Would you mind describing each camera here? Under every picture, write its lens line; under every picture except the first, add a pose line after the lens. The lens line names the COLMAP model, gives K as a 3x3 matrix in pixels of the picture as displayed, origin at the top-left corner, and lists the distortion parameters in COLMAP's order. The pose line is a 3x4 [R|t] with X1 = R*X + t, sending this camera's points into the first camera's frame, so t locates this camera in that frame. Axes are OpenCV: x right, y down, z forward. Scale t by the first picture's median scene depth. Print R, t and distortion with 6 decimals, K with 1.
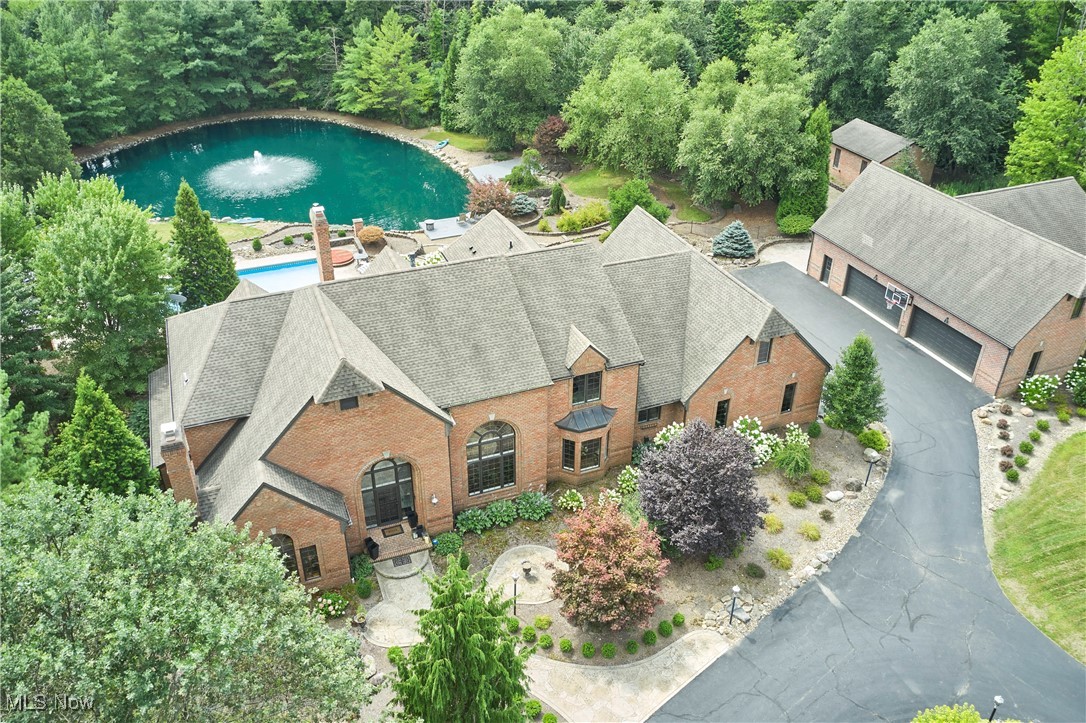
lens RADIAL K [[852.0, 0, 543.0], [0, 852.0, 361.5], [0, 0, 1]] dist [0.010039, -0.001676]
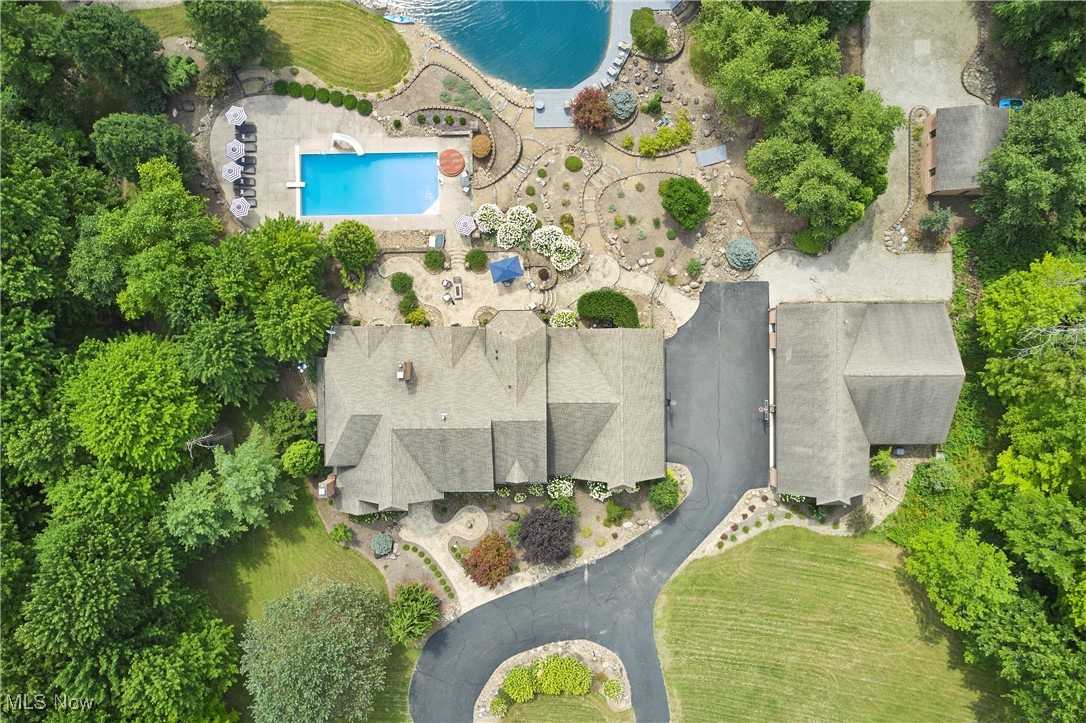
lens RADIAL K [[852.0, 0, 543.0], [0, 852.0, 361.5], [0, 0, 1]] dist [0.010039, -0.001676]
pose [[0.930367, 0.366628, 0.001218, 0.004359], [-0.190809, 0.481361, 0.855502, -1.924161], [0.313065, -0.796163, 0.517798, 0.202161]]
